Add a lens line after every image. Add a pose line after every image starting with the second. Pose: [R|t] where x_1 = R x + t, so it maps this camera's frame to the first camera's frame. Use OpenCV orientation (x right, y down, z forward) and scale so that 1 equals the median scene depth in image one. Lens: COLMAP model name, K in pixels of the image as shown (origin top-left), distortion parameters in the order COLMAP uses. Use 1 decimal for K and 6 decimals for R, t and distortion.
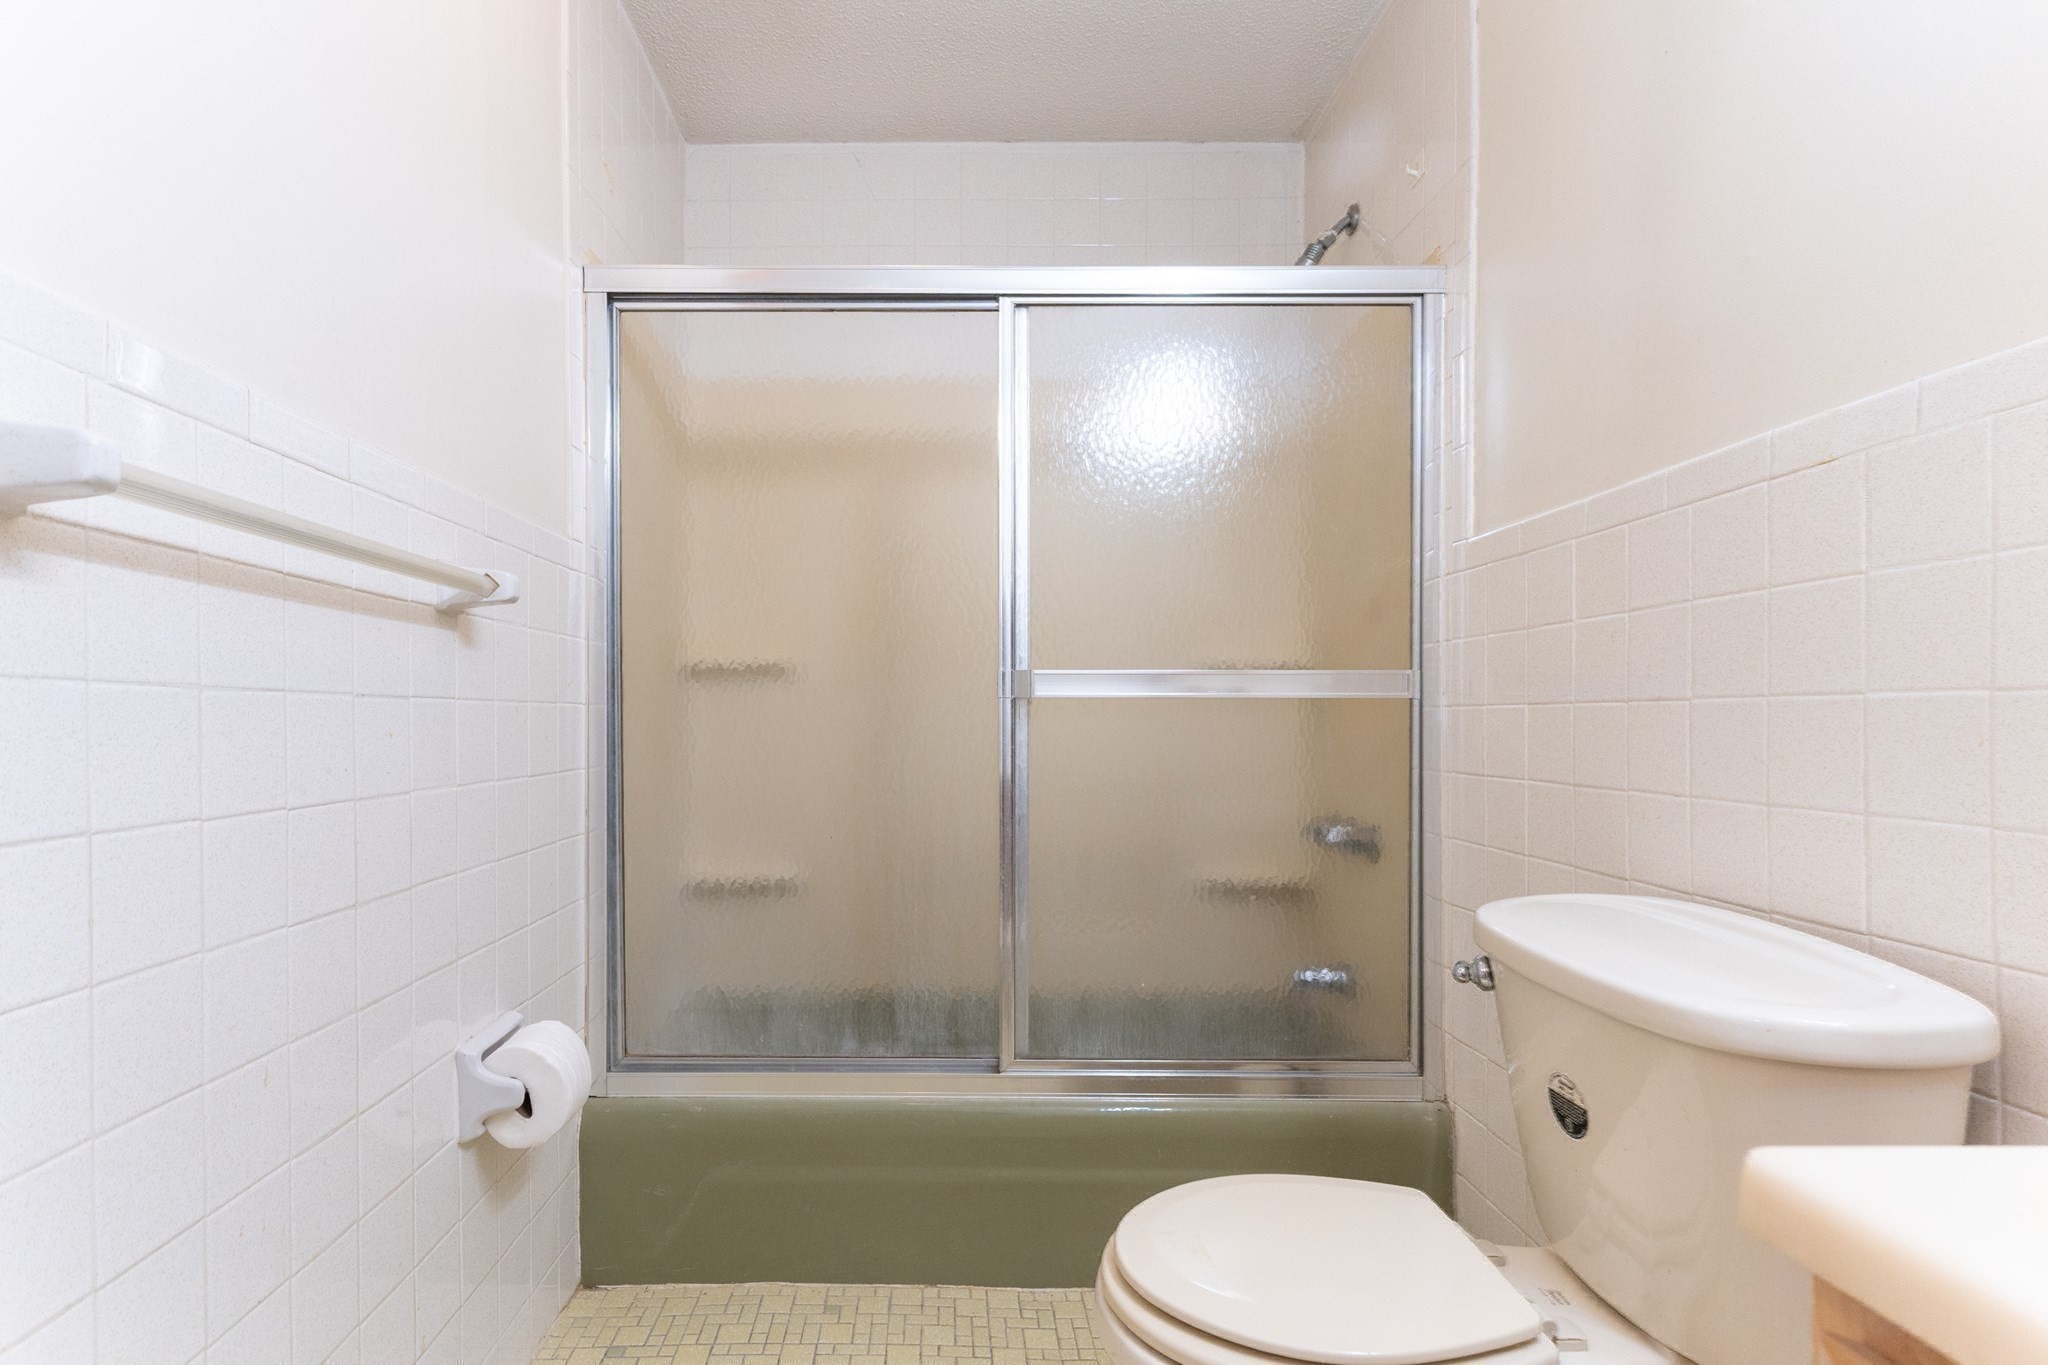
lens RADIAL K [[981.1, 0, 1021.7], [0, 981.1, 718.7], [0, 0, 1]] dist [0.000948, 0.000045]
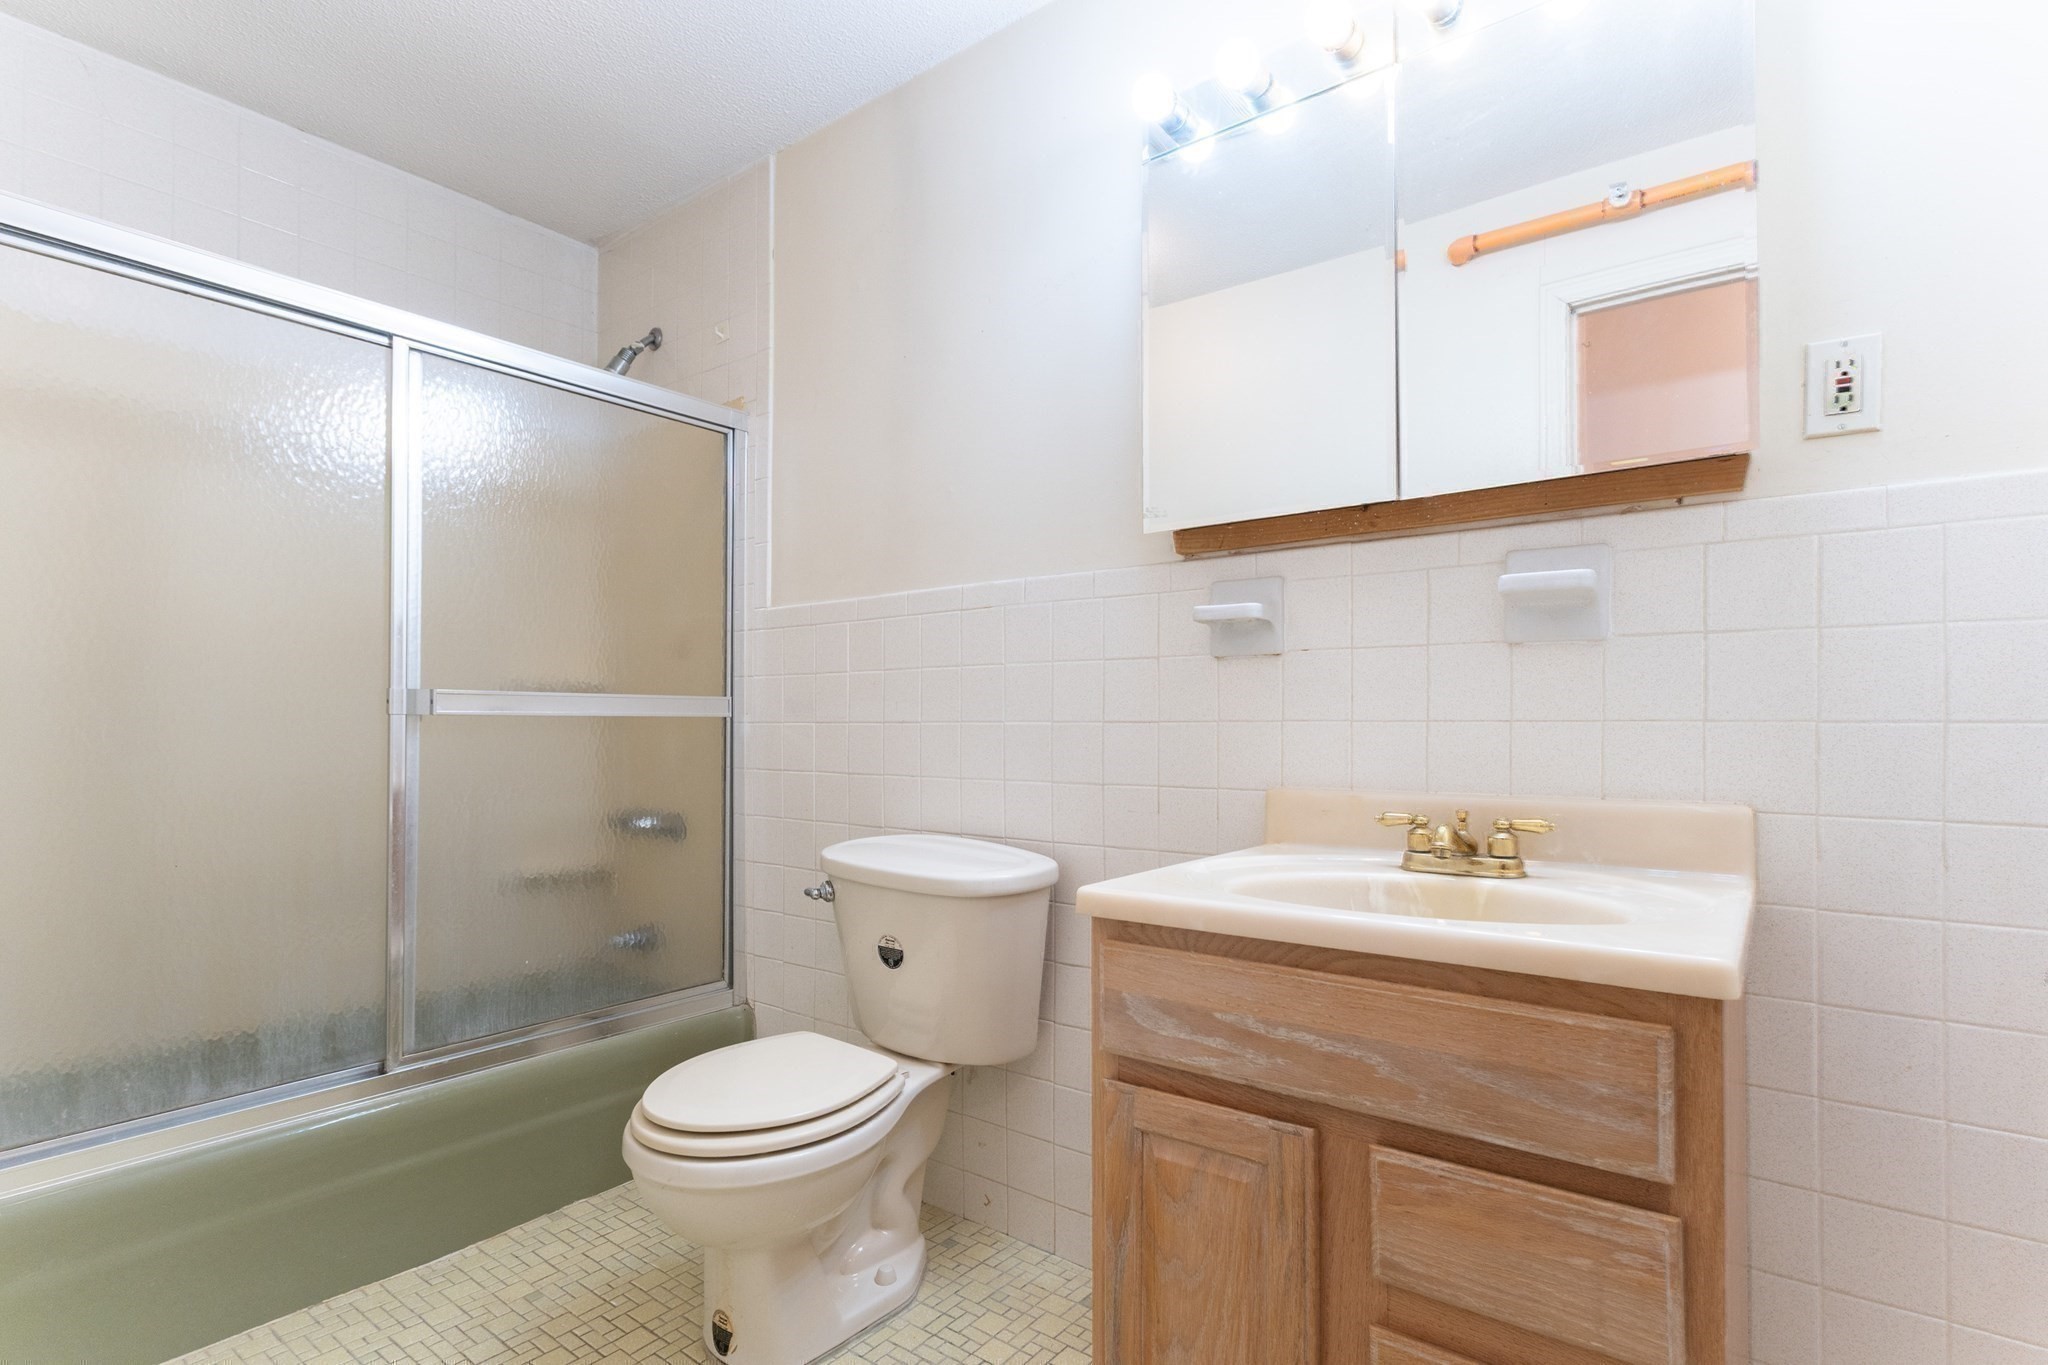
lens RADIAL K [[1001.2, 0, 991.1], [0, 1001.2, 687.5], [0, 0, 1]] dist [0.003214, 0.000003]
pose [[0.632335, 0.026311, 0.774248, -0.455999], [-0.002494, 0.999487, -0.031928, -0.017772], [-0.774691, 0.018258, 0.632076, -0.183226]]
